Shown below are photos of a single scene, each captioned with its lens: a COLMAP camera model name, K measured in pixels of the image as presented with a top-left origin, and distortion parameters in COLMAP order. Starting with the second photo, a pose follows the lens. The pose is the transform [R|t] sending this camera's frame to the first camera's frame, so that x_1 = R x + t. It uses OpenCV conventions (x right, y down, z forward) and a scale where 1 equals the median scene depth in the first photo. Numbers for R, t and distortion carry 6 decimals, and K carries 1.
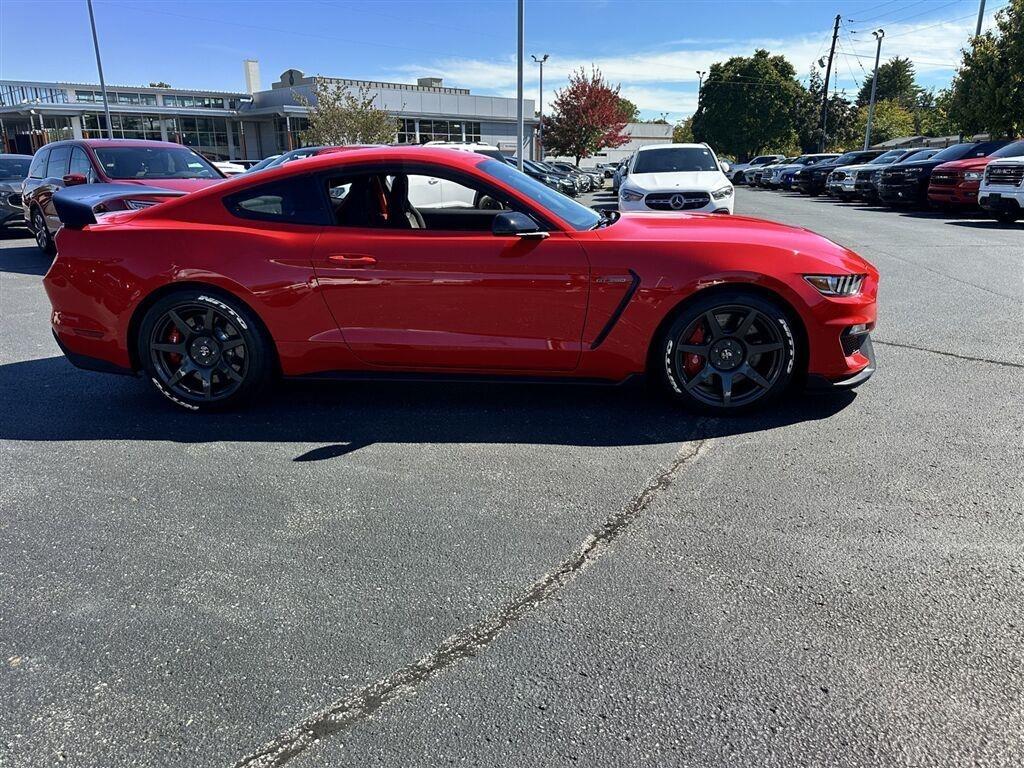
lens RADIAL K [[728.7, 0, 508.0], [0, 728.7, 382.7], [0, 0, 1]] dist [0.009213, -0.011700]
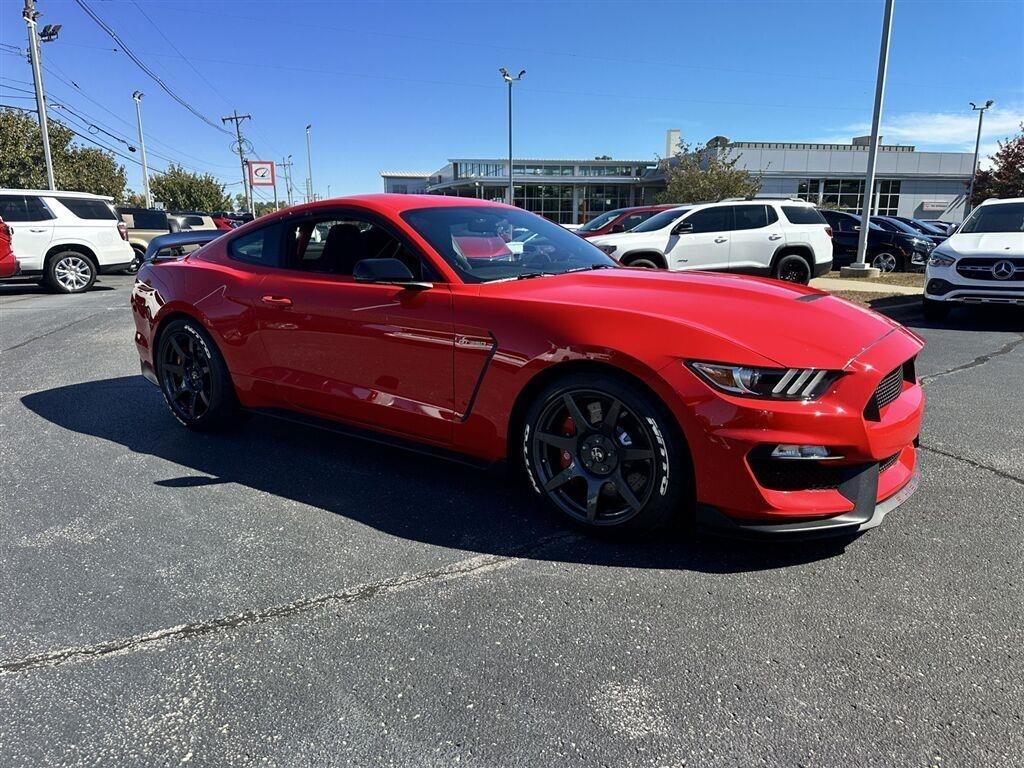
lens RADIAL K [[720.6, 0, 508.4], [0, 720.6, 381.3], [0, 0, 1]] dist [0.051188, -0.062422]
pose [[0.844214, 0.115355, -0.523447, 0.207509], [-0.158099, 0.986710, -0.037535, -0.024406], [0.512160, 0.114444, 0.851231, 0.107781]]
